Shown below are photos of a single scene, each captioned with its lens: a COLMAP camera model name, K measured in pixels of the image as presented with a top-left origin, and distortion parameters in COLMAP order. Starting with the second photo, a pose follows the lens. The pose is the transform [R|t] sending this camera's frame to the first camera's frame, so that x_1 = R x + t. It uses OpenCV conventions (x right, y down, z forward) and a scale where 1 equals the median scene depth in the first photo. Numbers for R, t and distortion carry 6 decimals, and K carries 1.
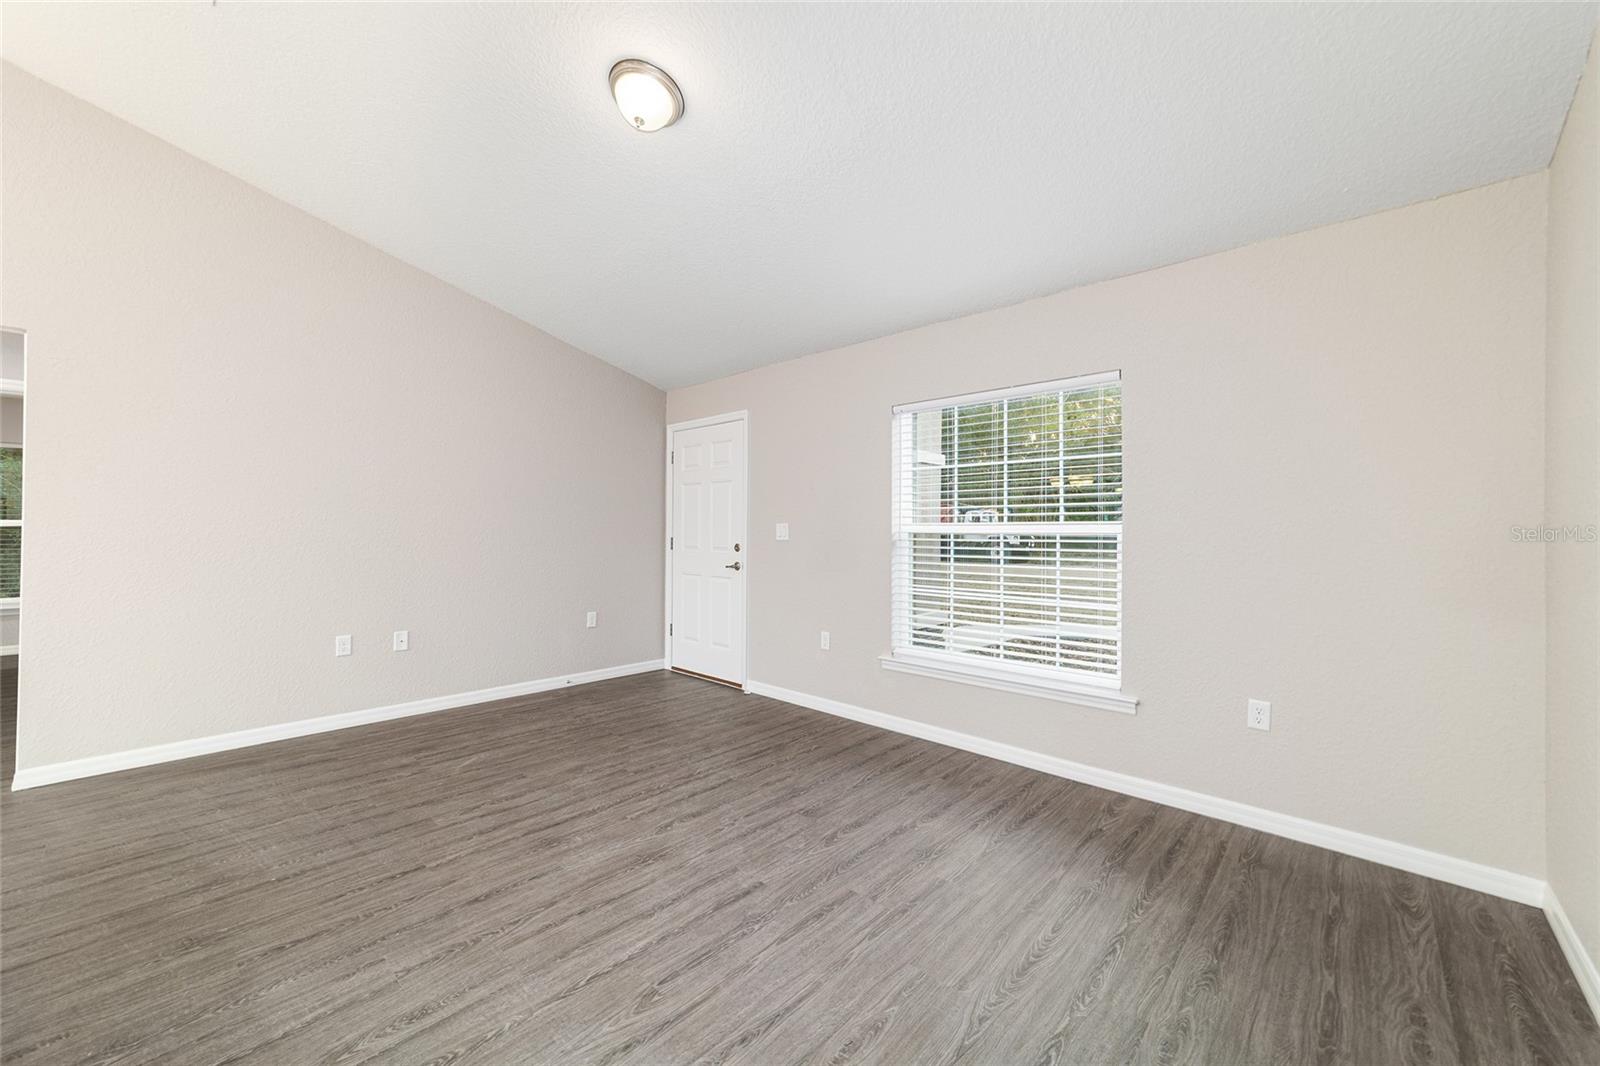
lens RADIAL K [[612.0, 0, 799.7], [0, 612.0, 535.4], [0, 0, 1]] dist [-0.018636, 0.008838]
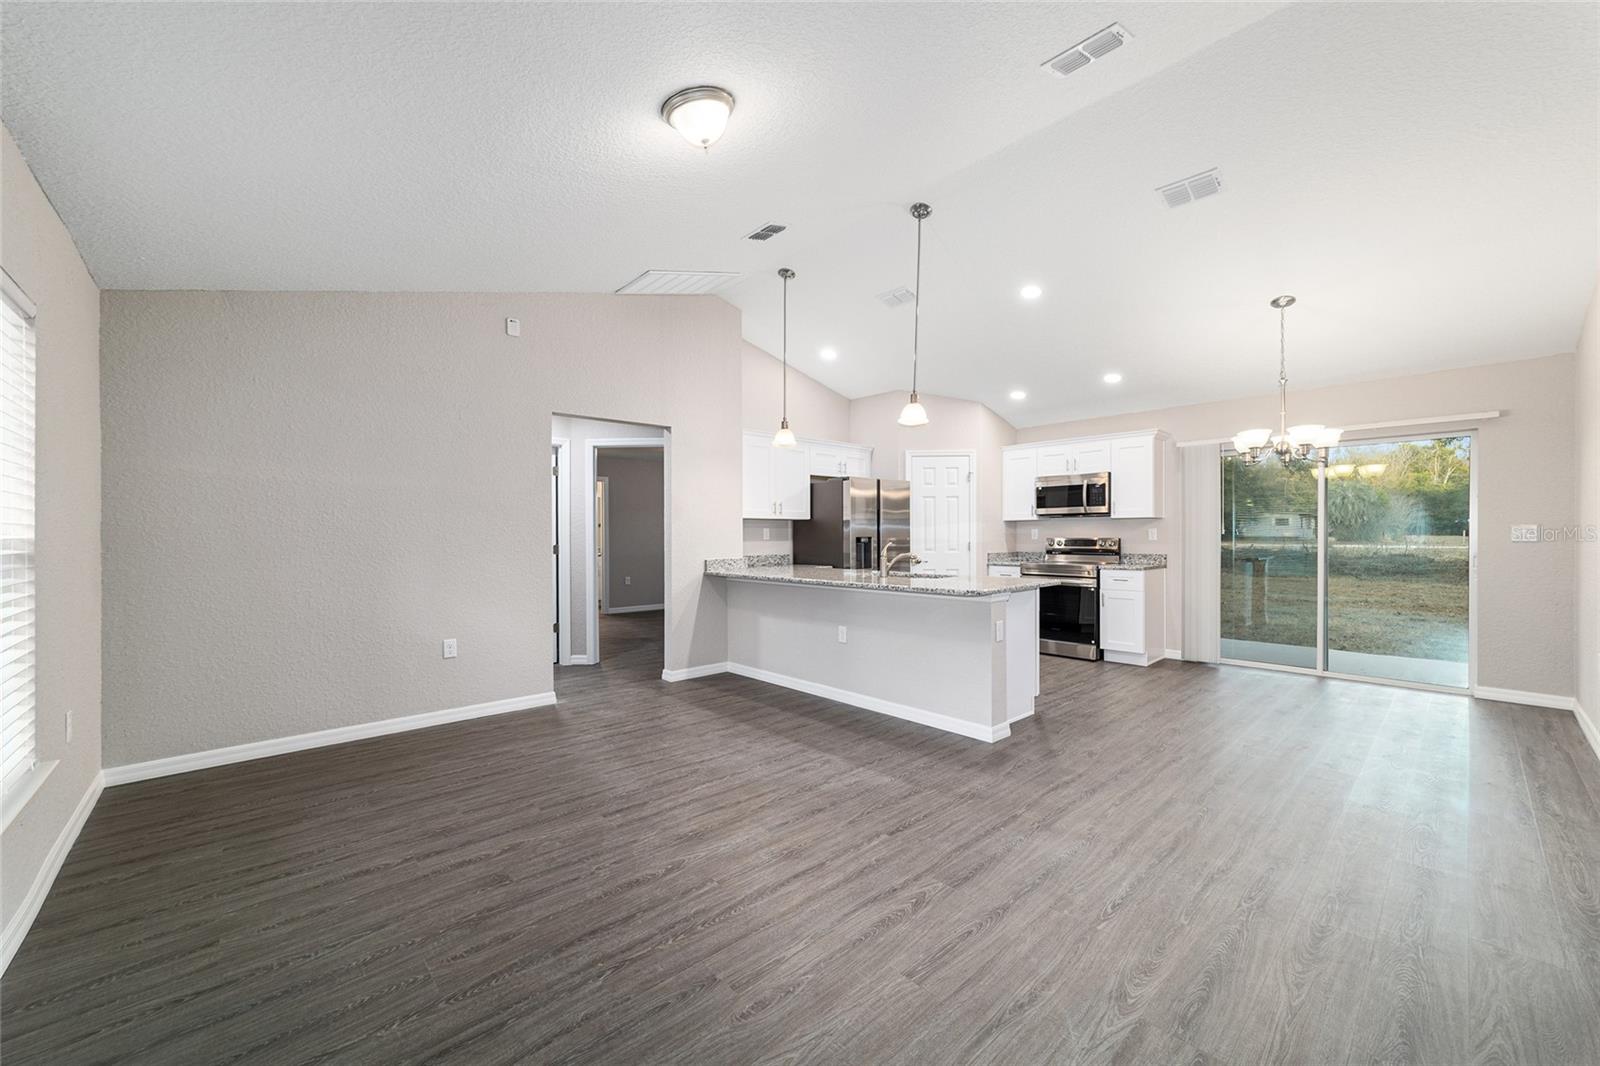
lens RADIAL K [[612.0, 0, 794.2], [0, 612.0, 543.2], [0, 0, 1]] dist [-0.018636, 0.008838]
pose [[-0.996253, -0.000819, 0.086489, -0.464126], [0.000961, 0.999789, 0.020540, -0.015036], [-0.086487, 0.020546, -0.996041, 1.824967]]
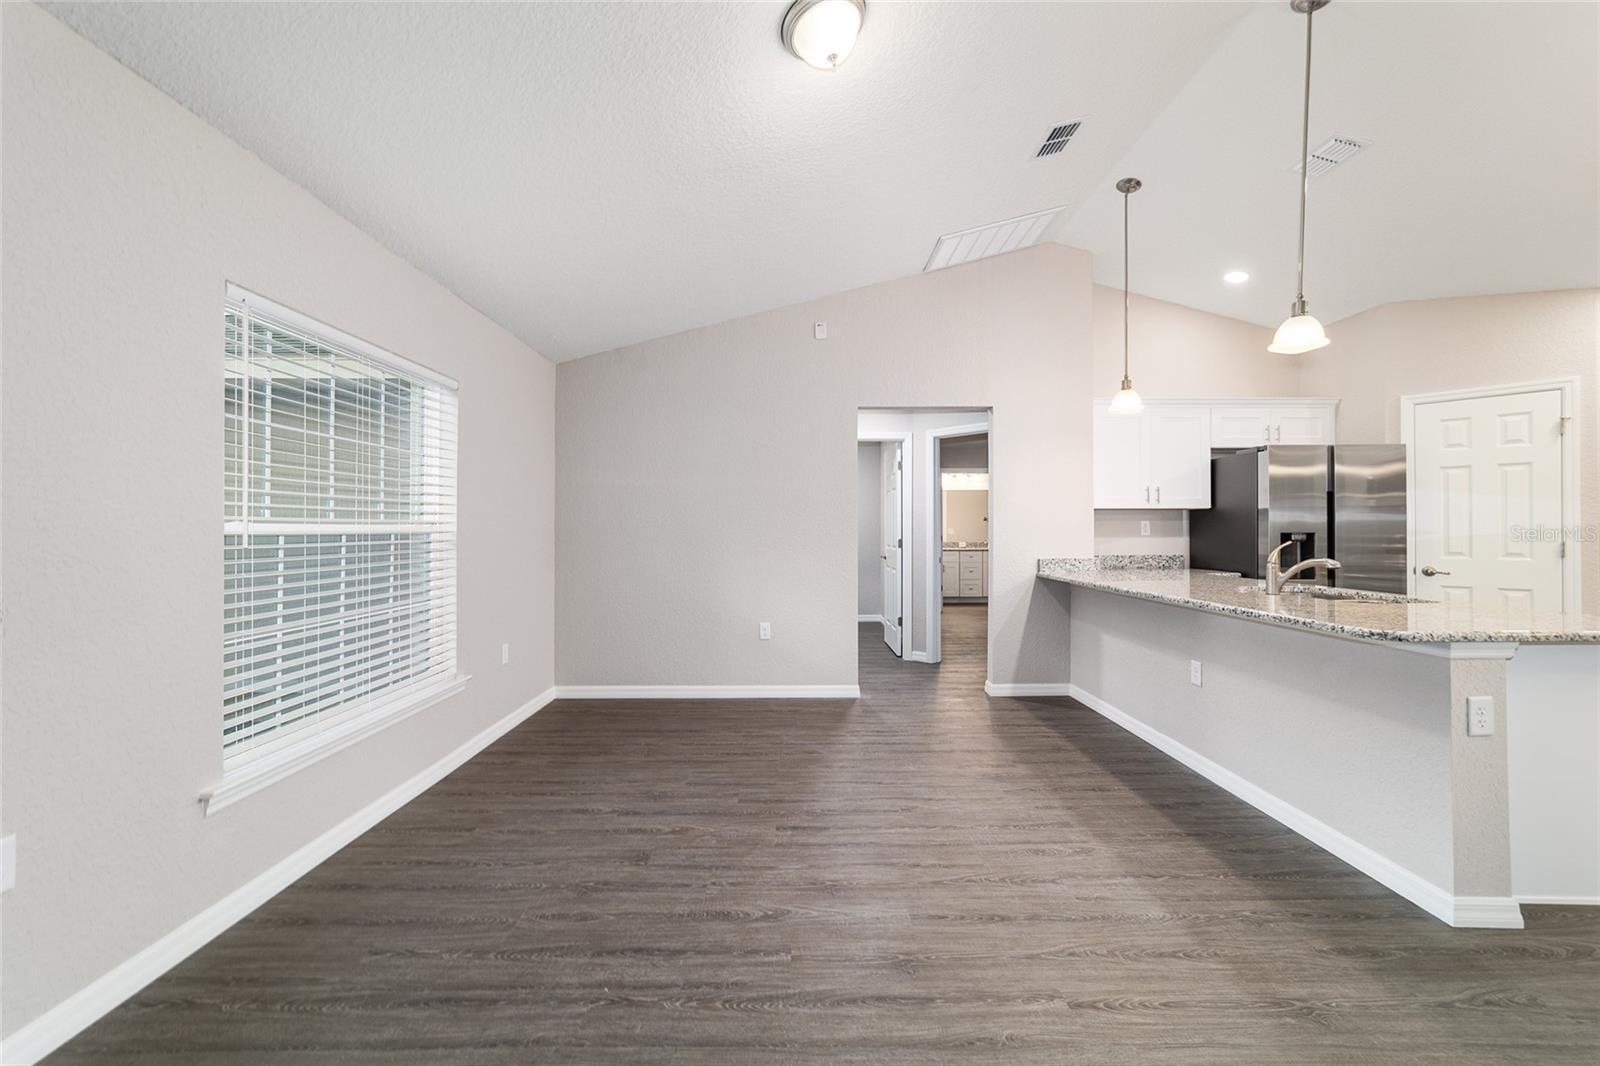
lens RADIAL K [[612.0, 0, 802.9], [0, 612.0, 528.4], [0, 0, 1]] dist [-0.018636, 0.008838]
pose [[-0.689803, -0.001619, 0.723995, -0.784225], [0.003372, 0.999979, 0.005448, -0.012889], [-0.723989, 0.006199, -0.689784, 1.465408]]
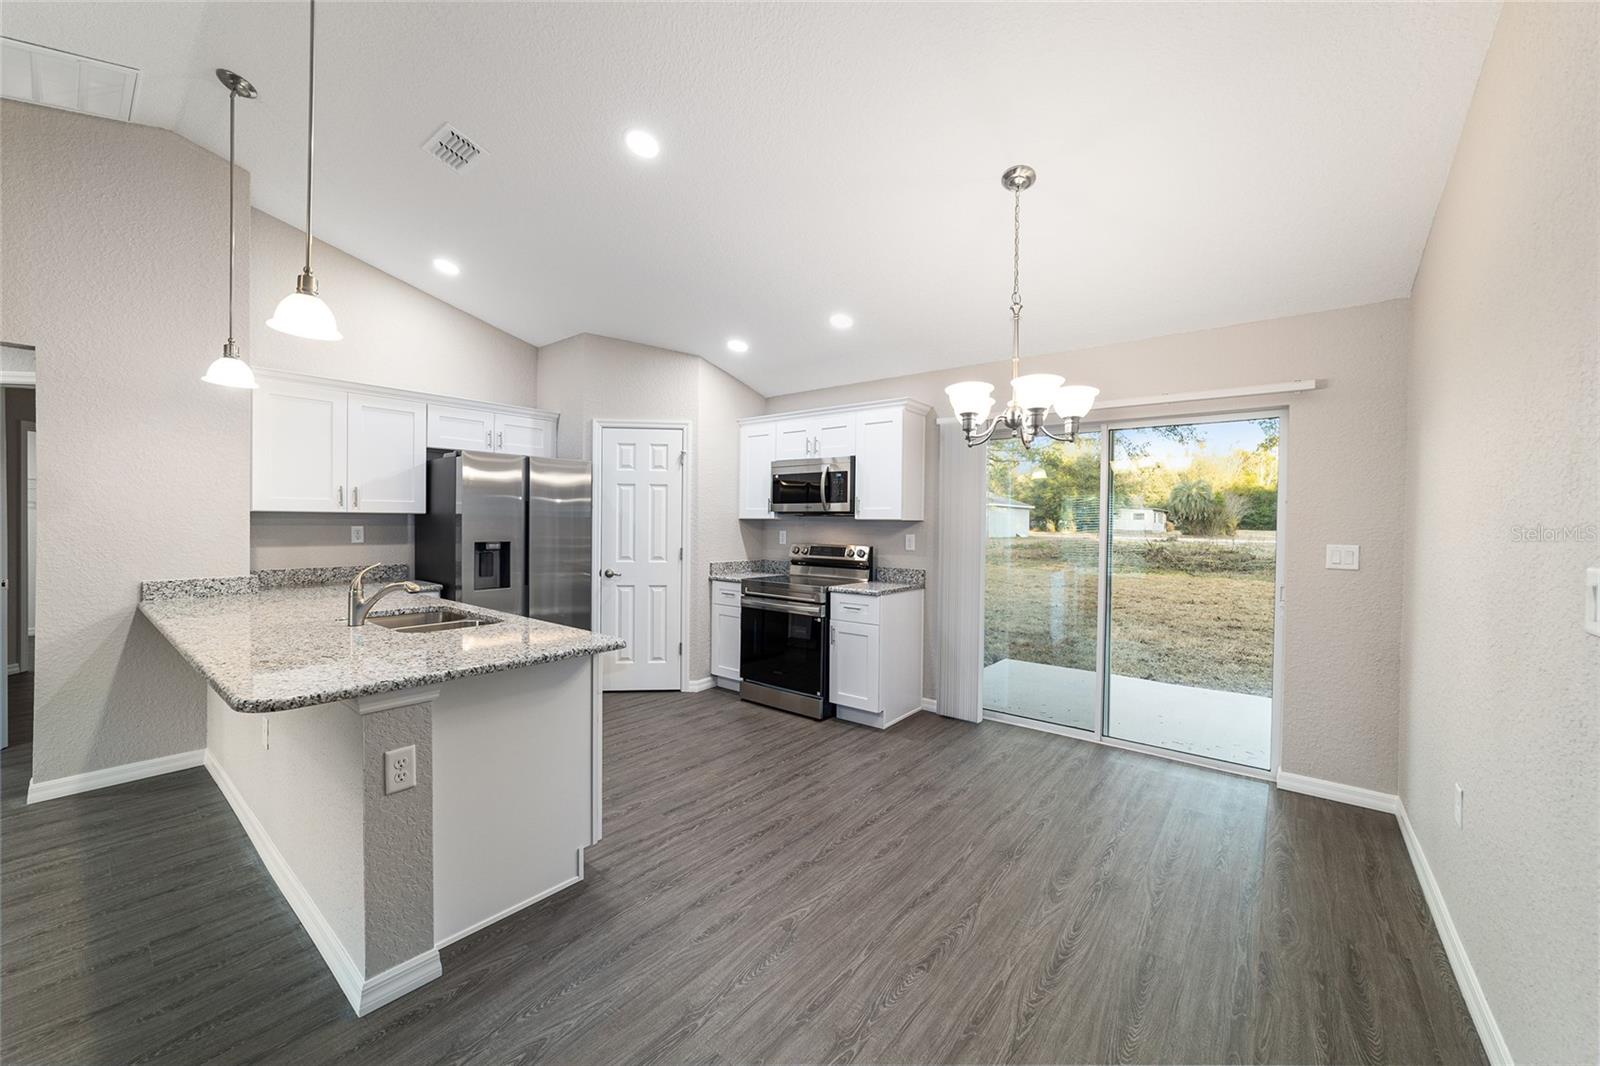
lens RADIAL K [[612.0, 0, 796.9], [0, 612.0, 527.2], [0, 0, 1]] dist [-0.018636, 0.008838]
pose [[-0.997443, -0.016146, -0.069621, -1.204519], [-0.017336, 0.999713, 0.016521, -0.066686], [0.069334, 0.017686, -0.997437, 1.065618]]
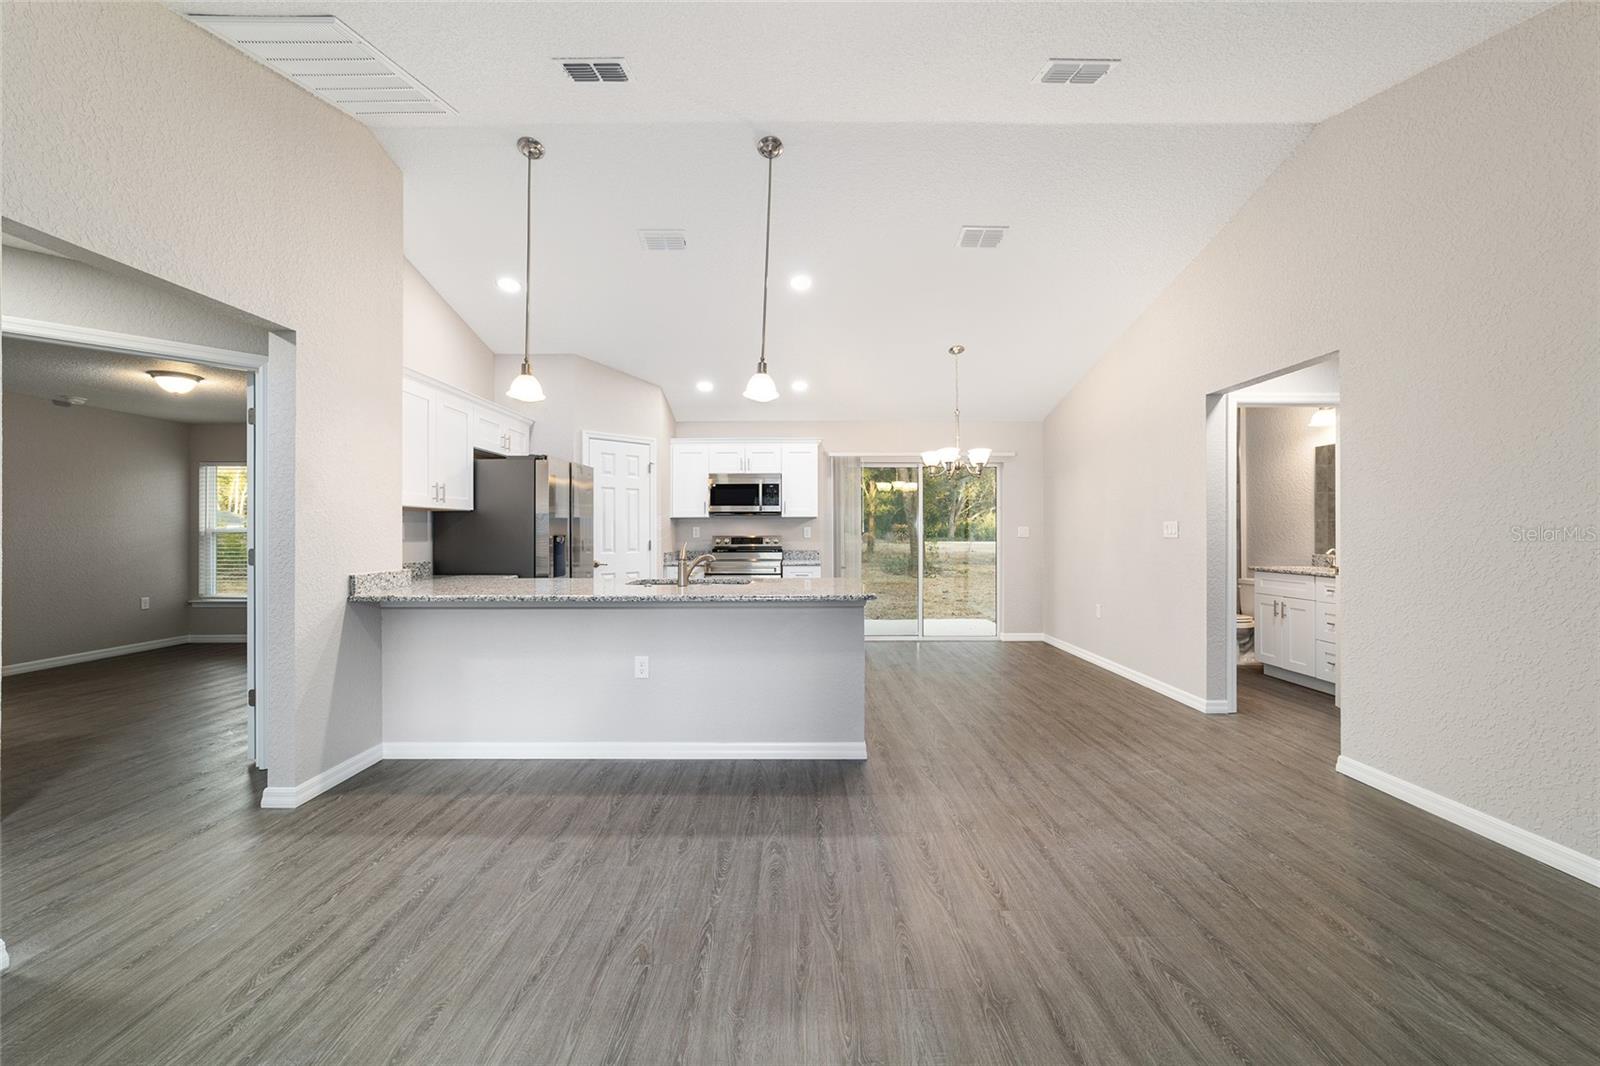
lens RADIAL K [[612.0, 0, 794.7], [0, 612.0, 529.6], [0, 0, 1]] dist [-0.018636, 0.008838]
pose [[-0.733716, -0.004646, -0.679440, 0.188439], [-0.005852, 0.999983, -0.000519, -0.009743], [0.679431, 0.003595, -0.733731, 1.238003]]
